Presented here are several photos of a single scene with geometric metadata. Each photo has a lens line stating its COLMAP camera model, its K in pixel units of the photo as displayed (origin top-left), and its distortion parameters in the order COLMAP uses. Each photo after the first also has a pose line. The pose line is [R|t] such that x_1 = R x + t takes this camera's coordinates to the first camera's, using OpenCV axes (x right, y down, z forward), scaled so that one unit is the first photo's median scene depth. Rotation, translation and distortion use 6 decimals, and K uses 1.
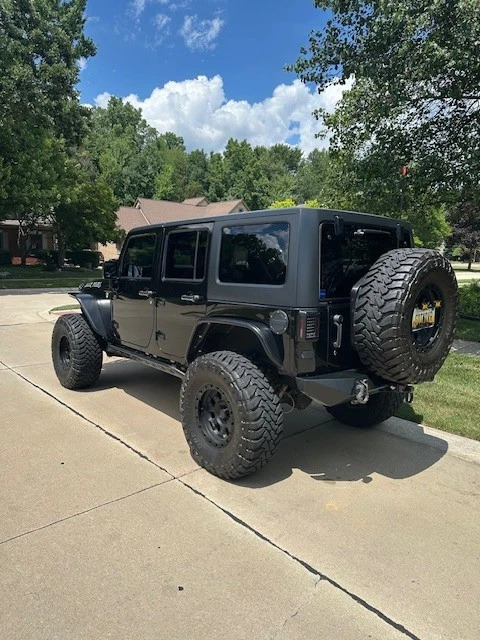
lens RADIAL K [[439.5, 0, 240.0], [0, 439.5, 320.0], [0, 0, 1]] dist [0.006126, -0.029389]
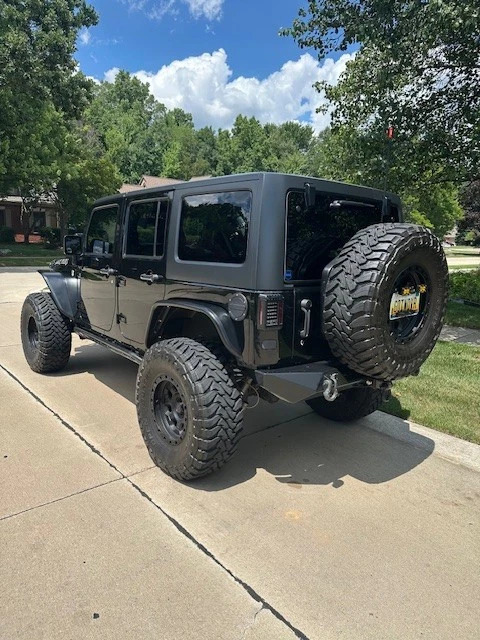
lens RADIAL K [[443.3, 0, 239.4], [0, 443.3, 321.9], [0, 0, 1]] dist [-0.014794, -0.001198]
pose [[0.999712, 0.018022, -0.015858, 0.068710], [-0.017287, 0.998821, 0.045360, -0.002871], [0.016657, -0.045073, 0.998845, 0.079219]]
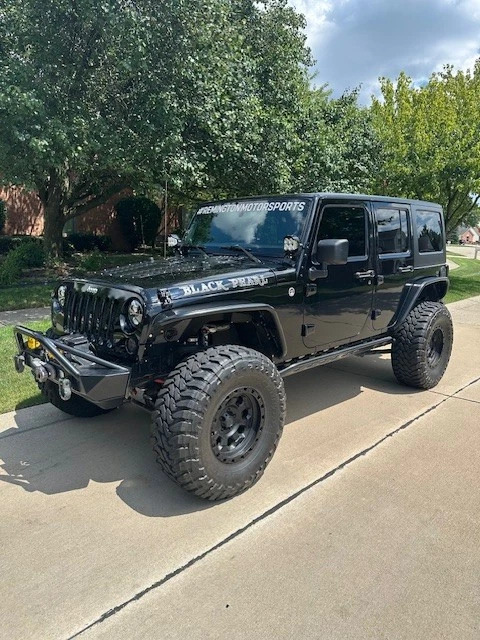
lens RADIAL K [[450.9, 0, 240.0], [0, 450.9, 320.0], [0, 0, 1]] dist [-0.002203, -0.006698]
pose [[-0.028901, -0.197229, 0.979931, -1.034482], [0.139351, 0.969973, 0.199335, -0.175377], [-0.989821, 0.142315, -0.000549, 1.148649]]
